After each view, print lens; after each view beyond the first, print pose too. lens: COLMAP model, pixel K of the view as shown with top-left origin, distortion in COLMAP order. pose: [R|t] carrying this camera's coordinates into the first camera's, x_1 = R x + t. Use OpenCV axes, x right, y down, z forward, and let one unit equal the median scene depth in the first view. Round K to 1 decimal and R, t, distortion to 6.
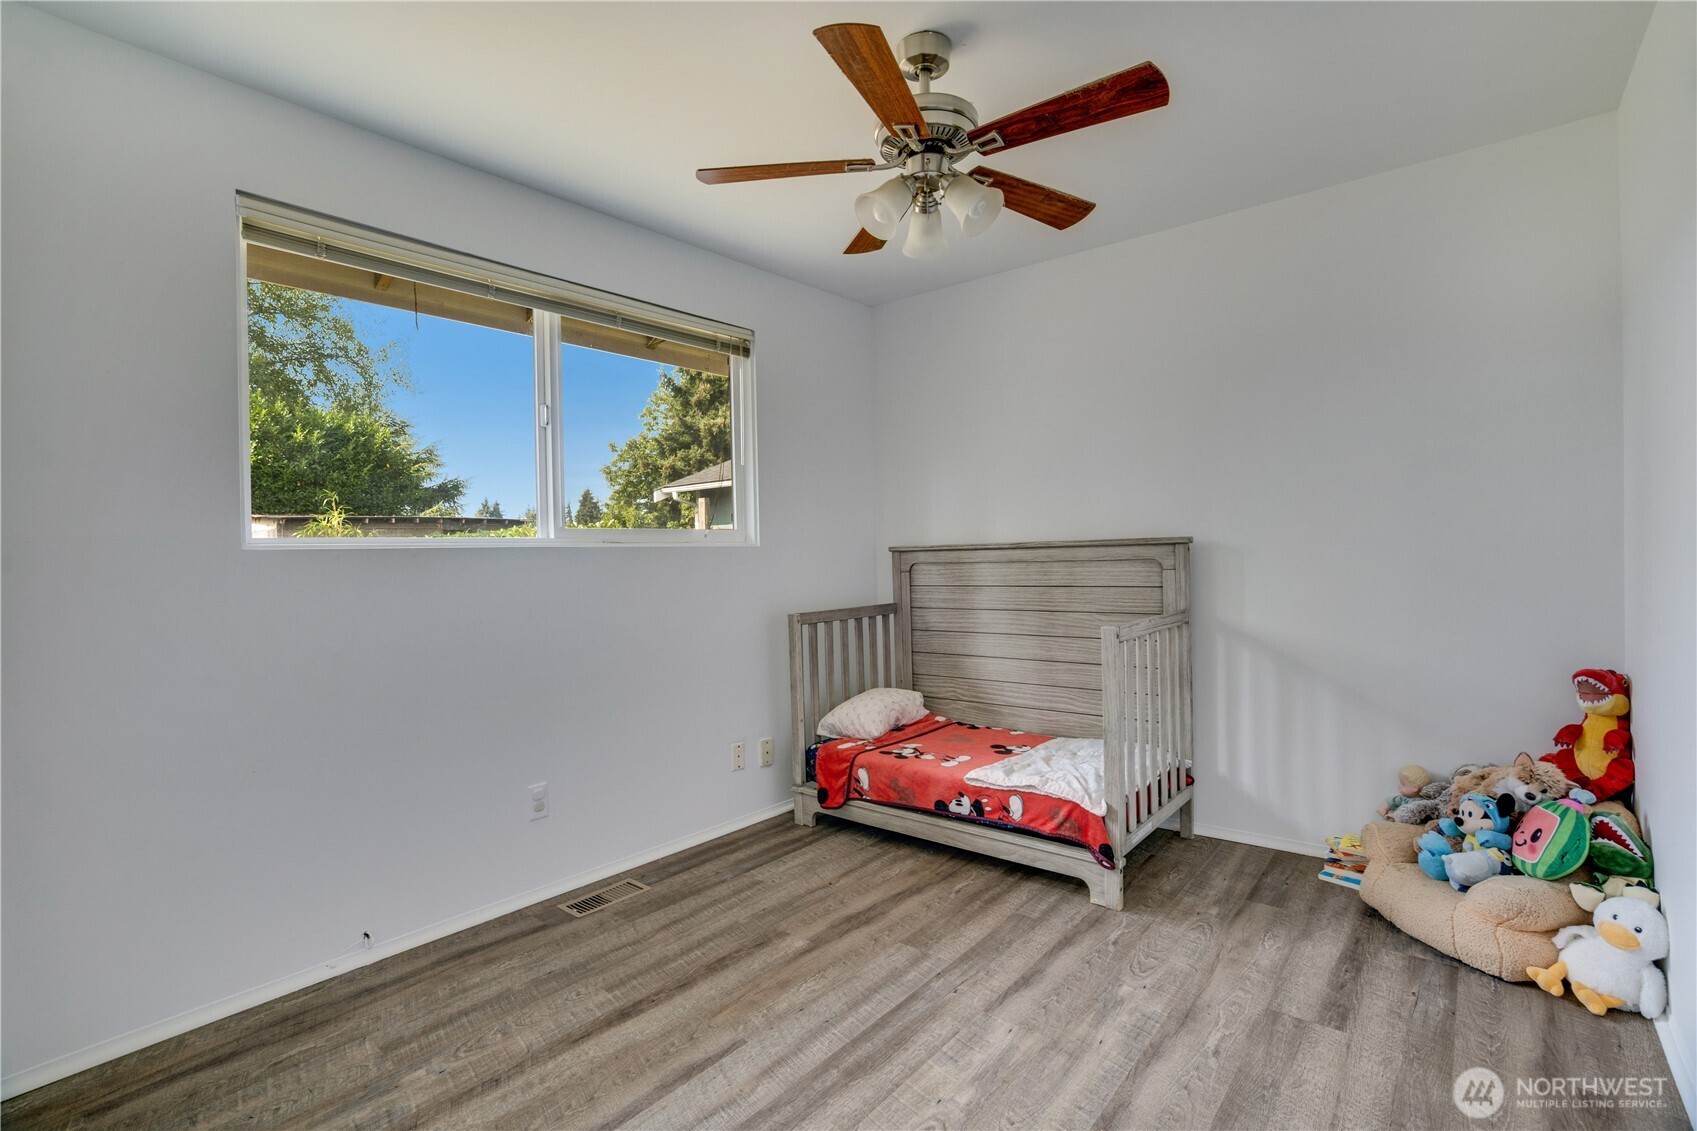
lens RADIAL K [[791.8, 0, 832.0], [0, 791.8, 562.0], [0, 0, 1]] dist [-0.049283, 0.017465]
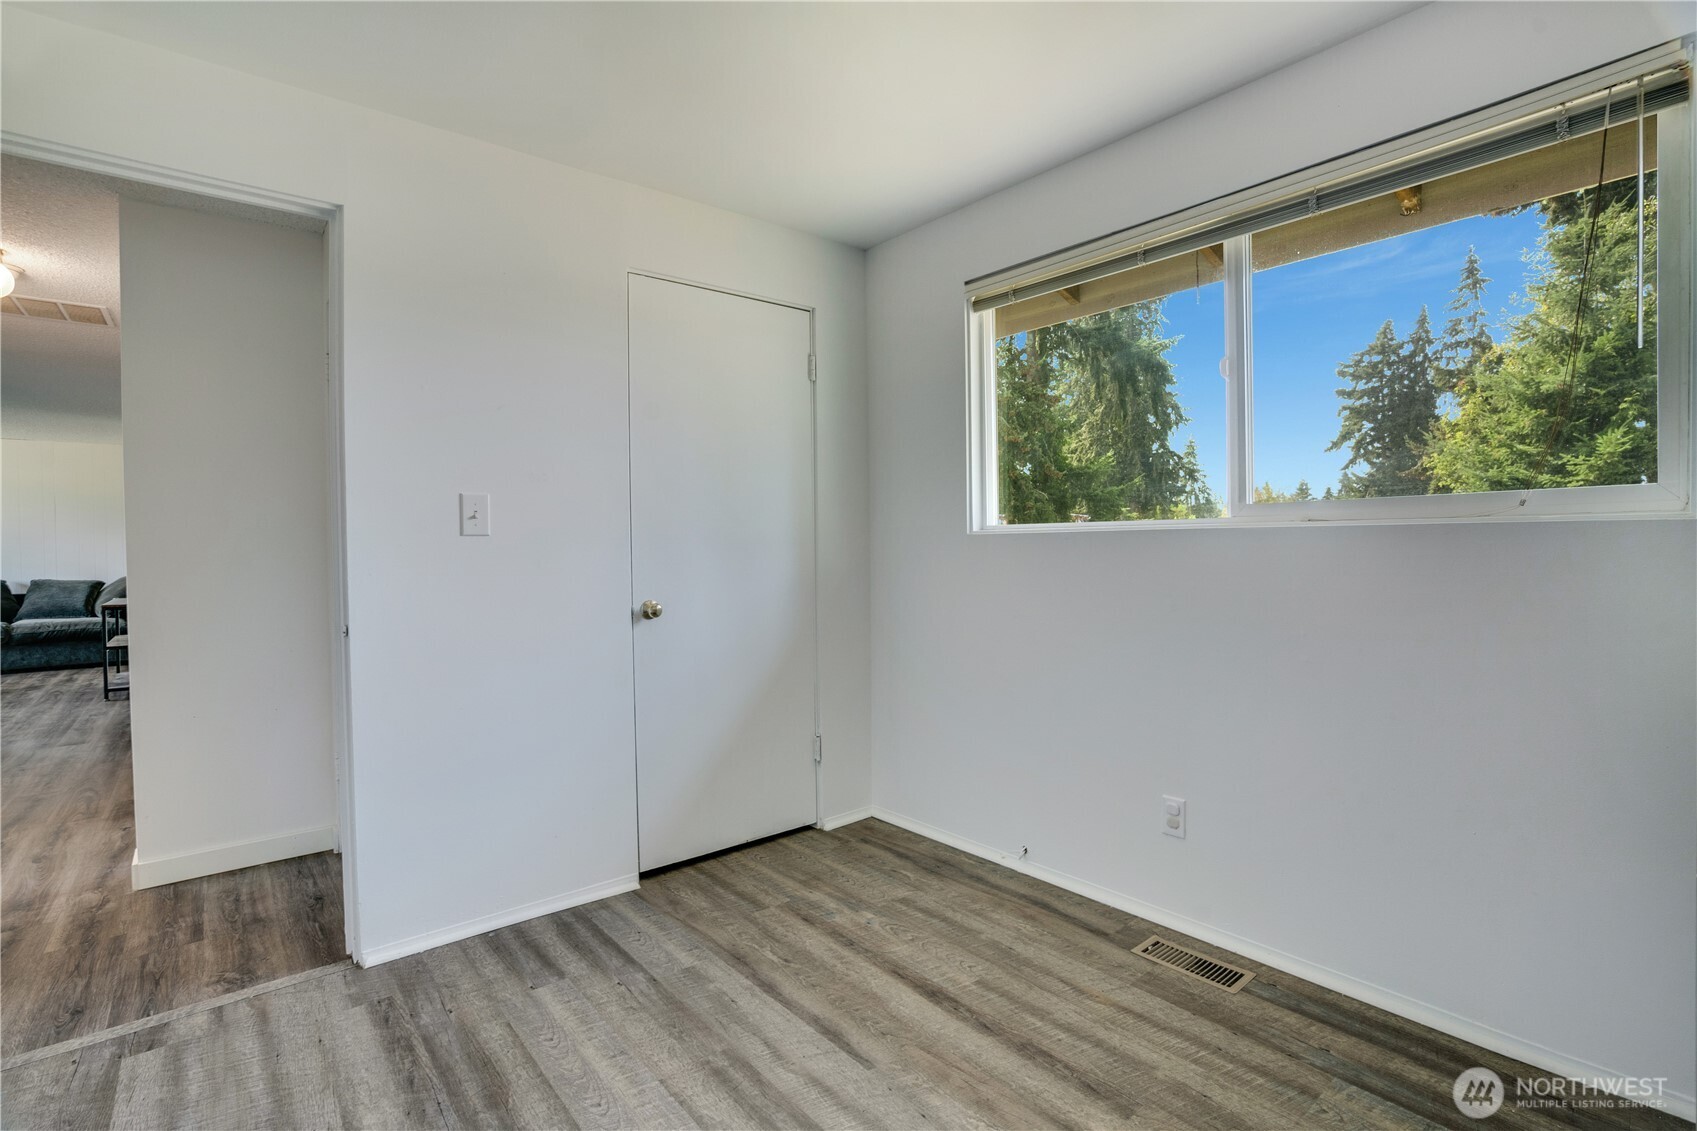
lens RADIAL K [[791.8, 0, 838.6], [0, 791.8, 556.8], [0, 0, 1]] dist [-0.049283, 0.017465]
pose [[-0.182151, 0.036749, -0.982584, 0.648877], [0.008066, 0.999324, 0.035880, -0.026112], [0.983238, -0.001390, -0.182324, 0.931712]]
